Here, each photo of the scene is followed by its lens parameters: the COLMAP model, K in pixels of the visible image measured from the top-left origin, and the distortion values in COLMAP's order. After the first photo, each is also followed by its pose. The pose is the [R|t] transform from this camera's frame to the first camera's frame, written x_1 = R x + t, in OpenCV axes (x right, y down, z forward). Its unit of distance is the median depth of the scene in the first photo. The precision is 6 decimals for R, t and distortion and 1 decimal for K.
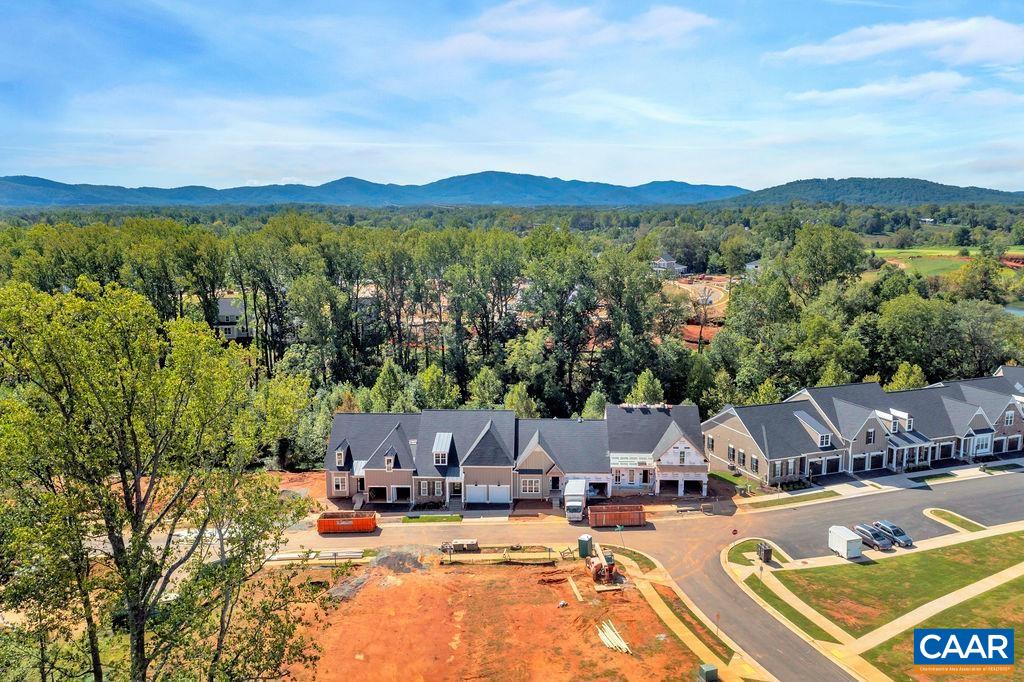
lens RADIAL K [[806.6, 0, 512.0], [0, 806.6, 341.0], [0, 0, 1]] dist [0.059455, -0.042667]
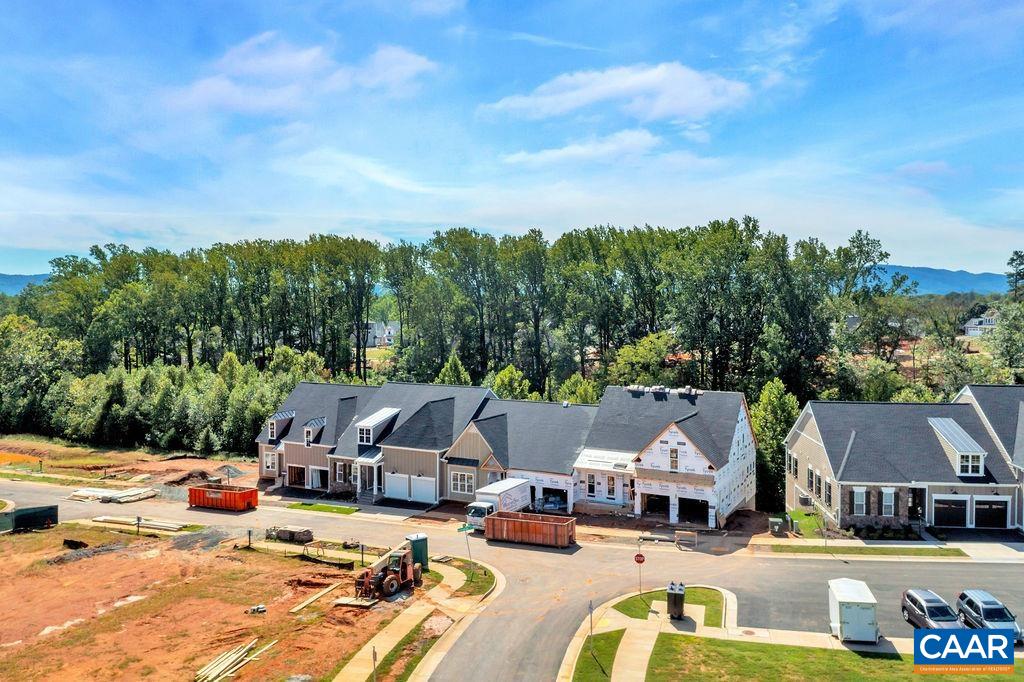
lens RADIAL K [[806.6, 0, 512.0], [0, 806.6, 341.0], [0, 0, 1]] dist [0.059455, -0.042667]
pose [[0.894696, 0.019403, -0.446253, 0.371617], [-0.075773, 0.991169, -0.108822, 0.130159], [0.440201, 0.131177, 0.888266, 0.377914]]
